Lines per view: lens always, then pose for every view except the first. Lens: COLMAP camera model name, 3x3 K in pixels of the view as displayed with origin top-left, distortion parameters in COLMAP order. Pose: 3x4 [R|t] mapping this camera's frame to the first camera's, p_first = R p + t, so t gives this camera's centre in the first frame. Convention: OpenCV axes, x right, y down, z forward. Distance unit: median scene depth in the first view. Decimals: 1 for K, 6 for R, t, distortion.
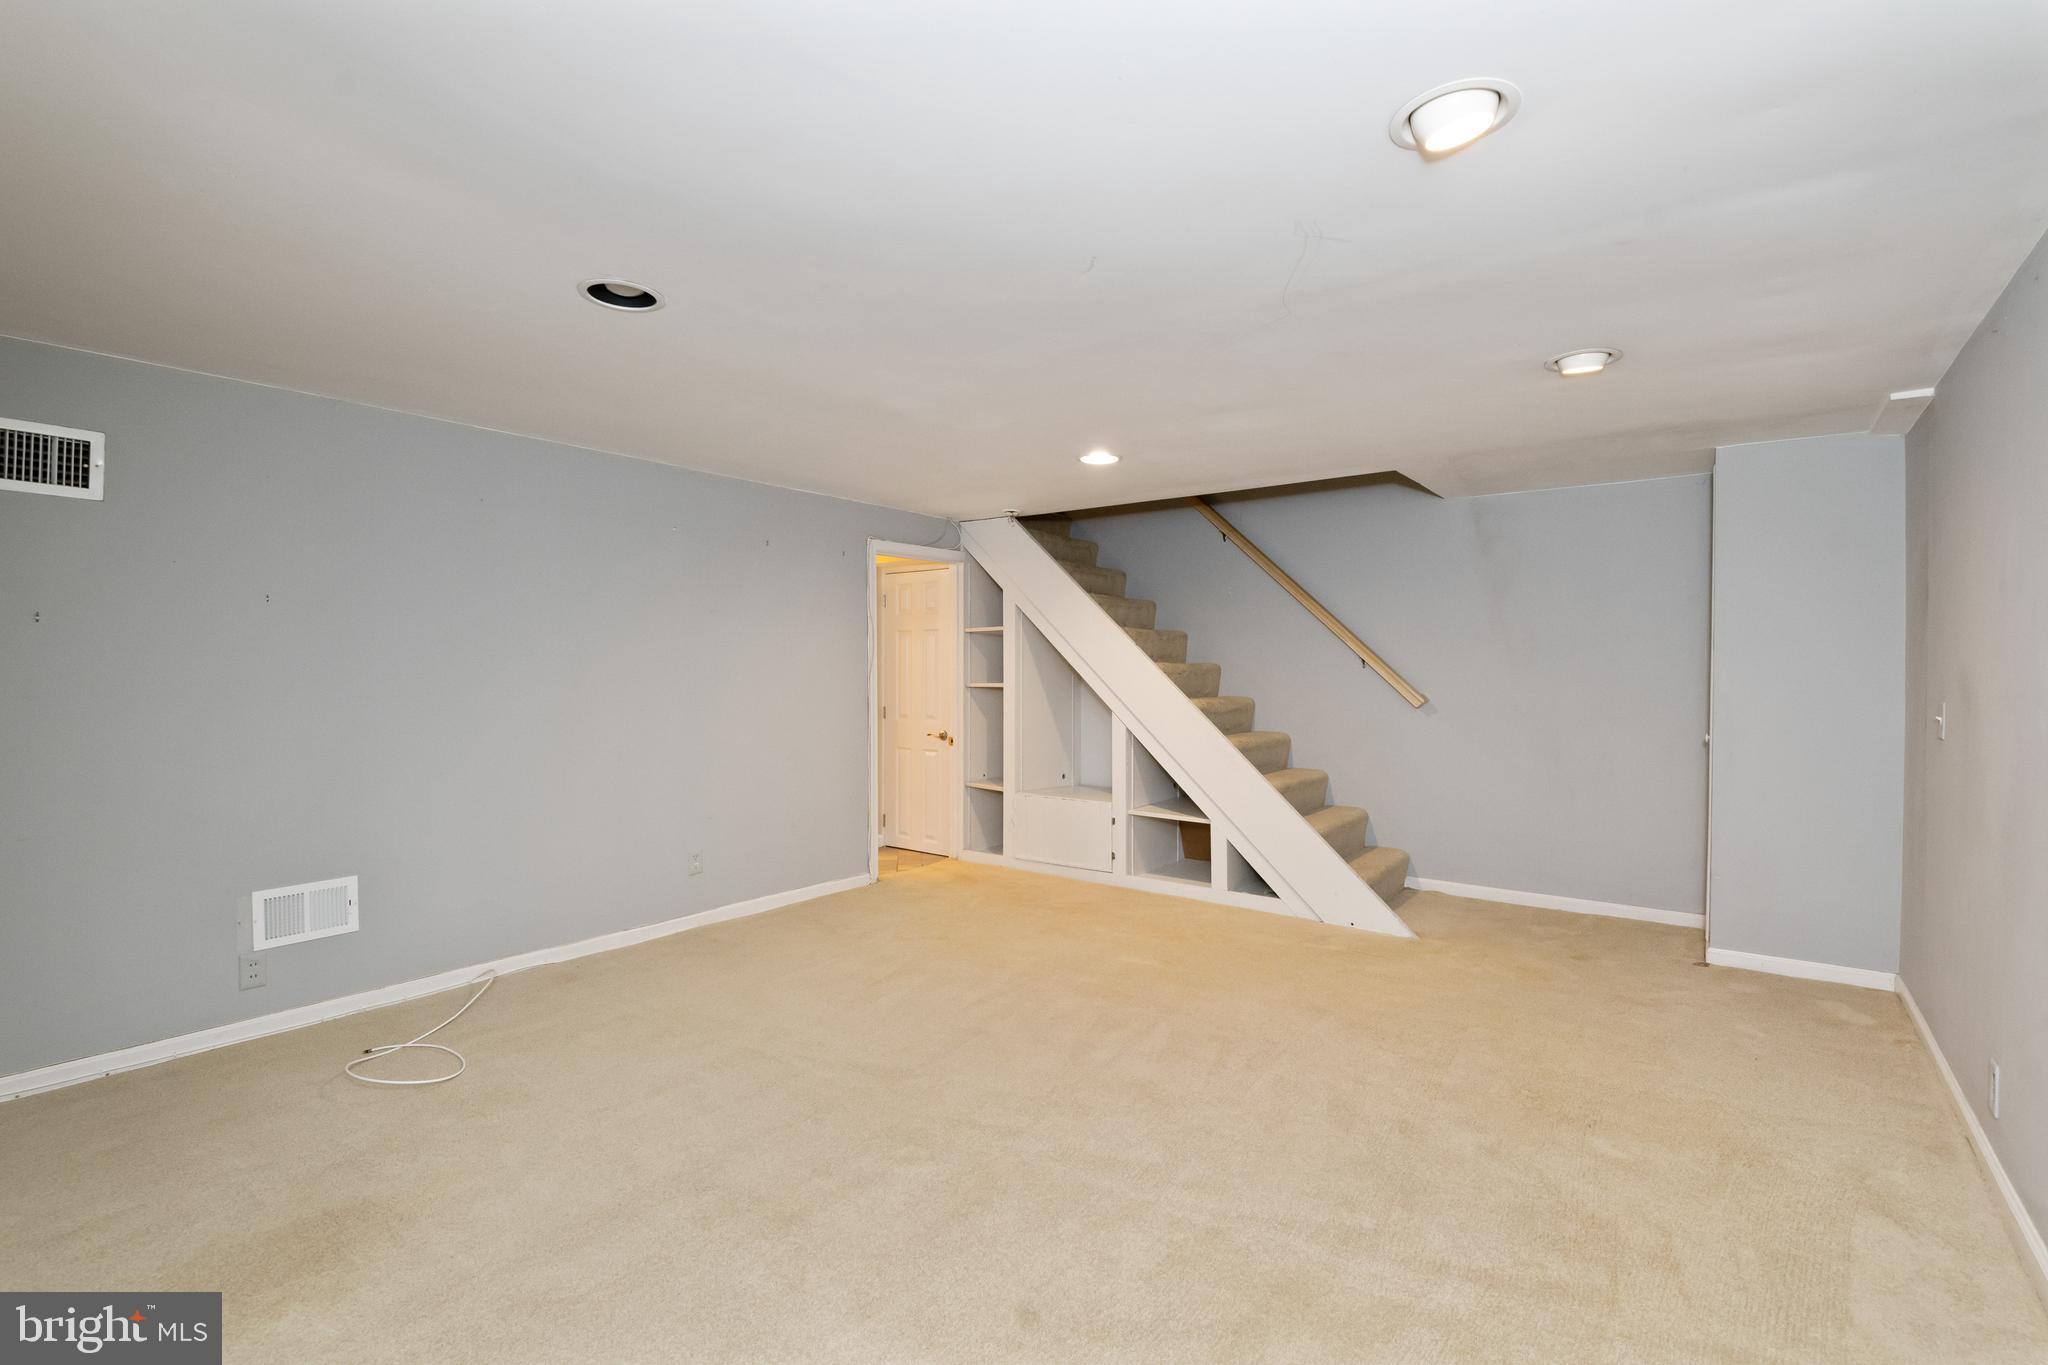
lens RADIAL K [[913.1, 0, 1057.9], [0, 913.1, 673.8], [0, 0, 1]] dist [0.001220, -0.009862]
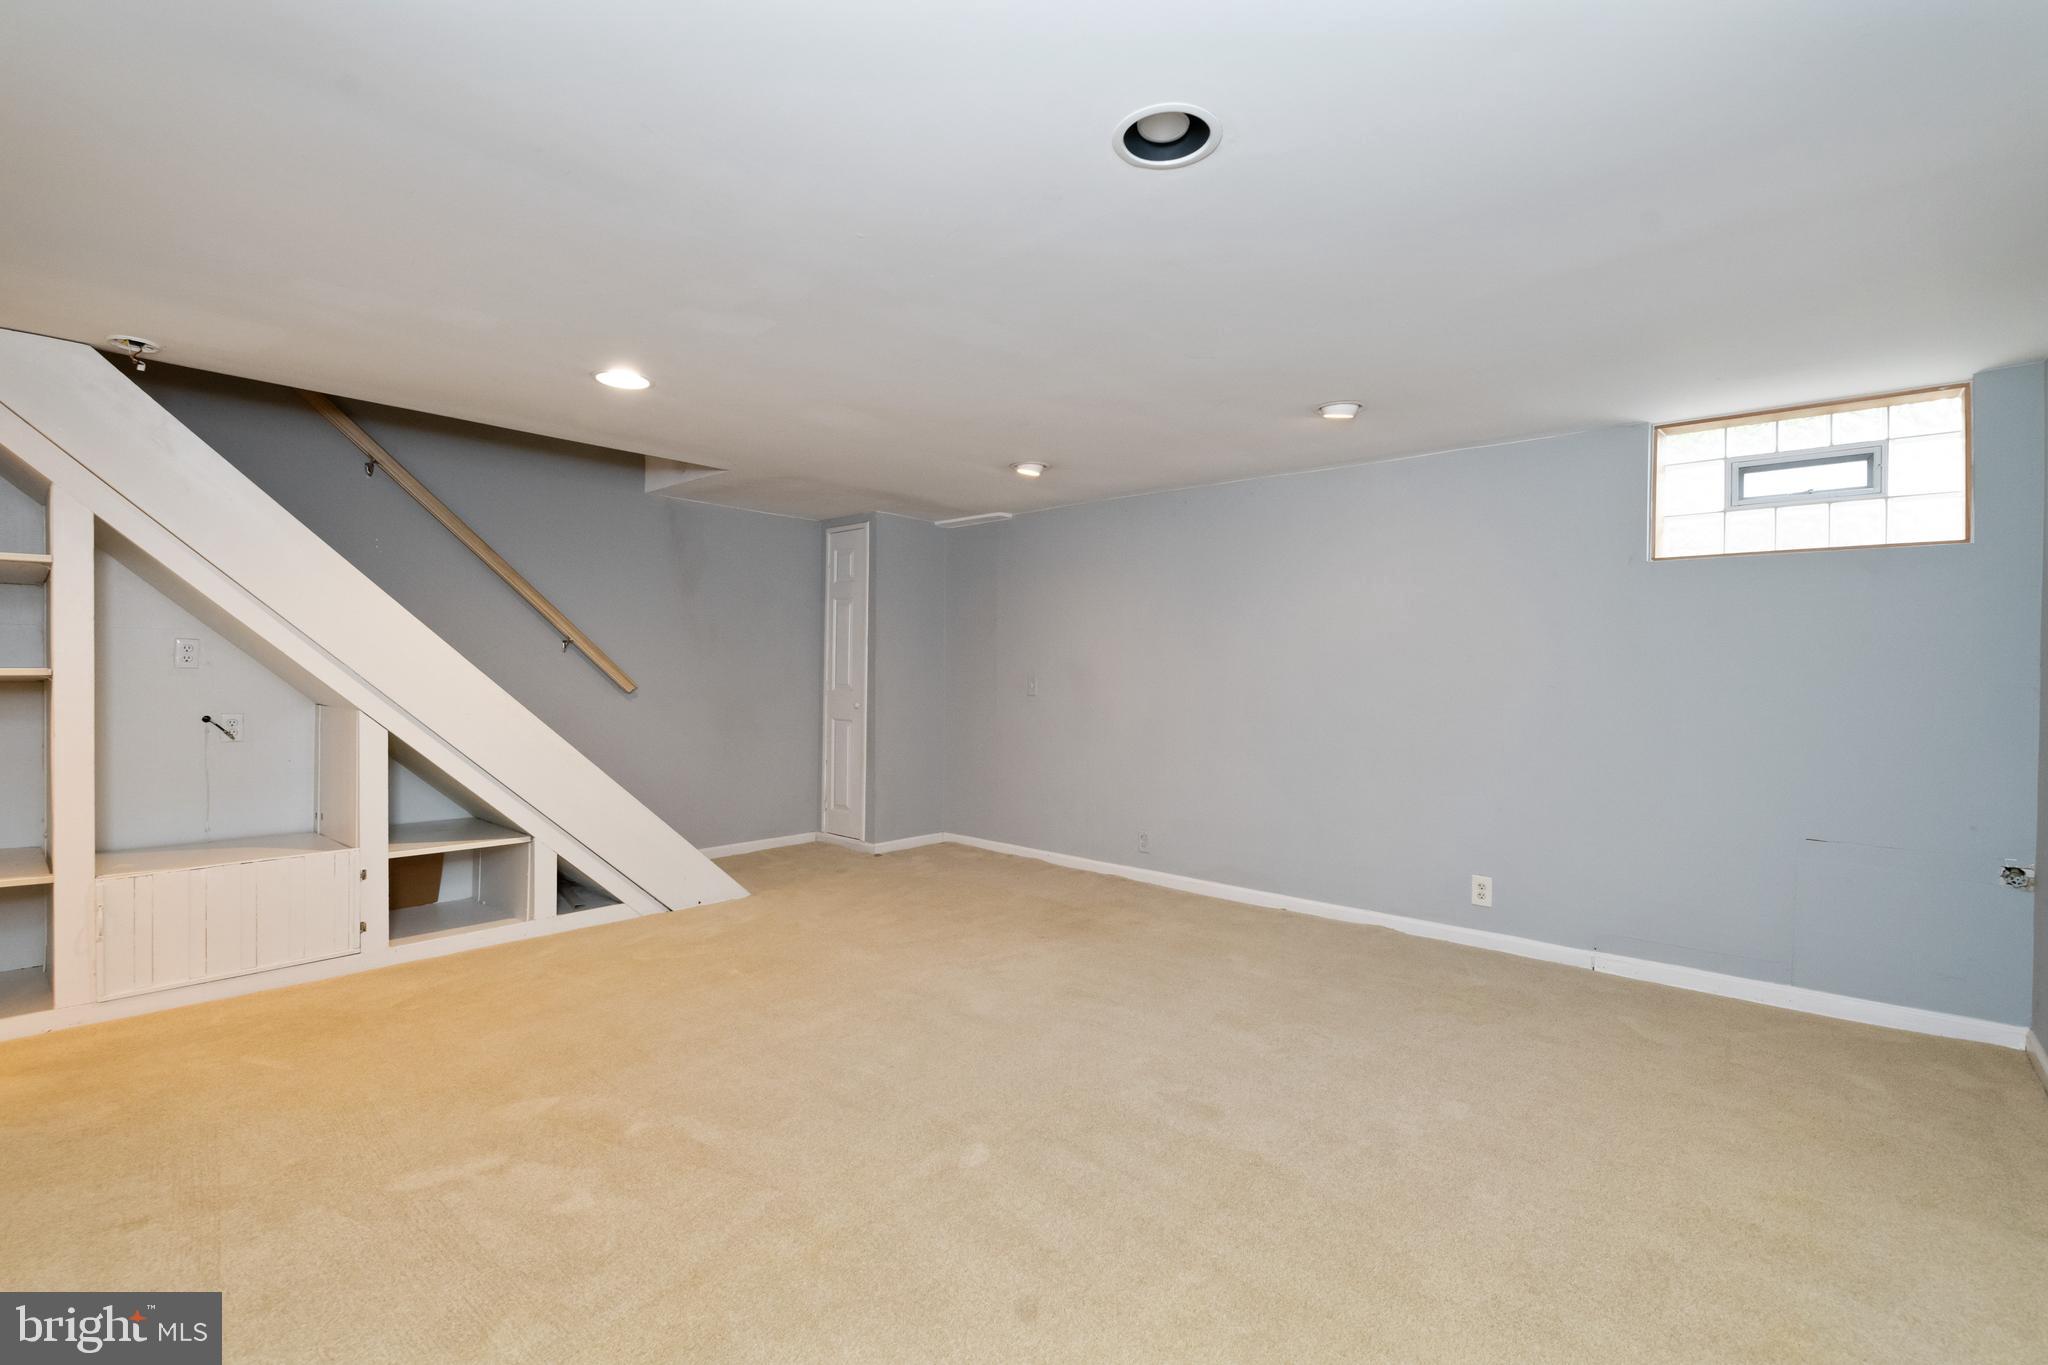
lens RADIAL K [[913.1, 0, 1057.9], [0, 913.1, 673.8], [0, 0, 1]] dist [0.001220, -0.009862]
pose [[0.059665, -0.002835, 0.998214, -0.598828], [0.000510, 0.999996, 0.002809, 0.015926], [-0.998218, 0.000342, 0.059666, 0.486771]]
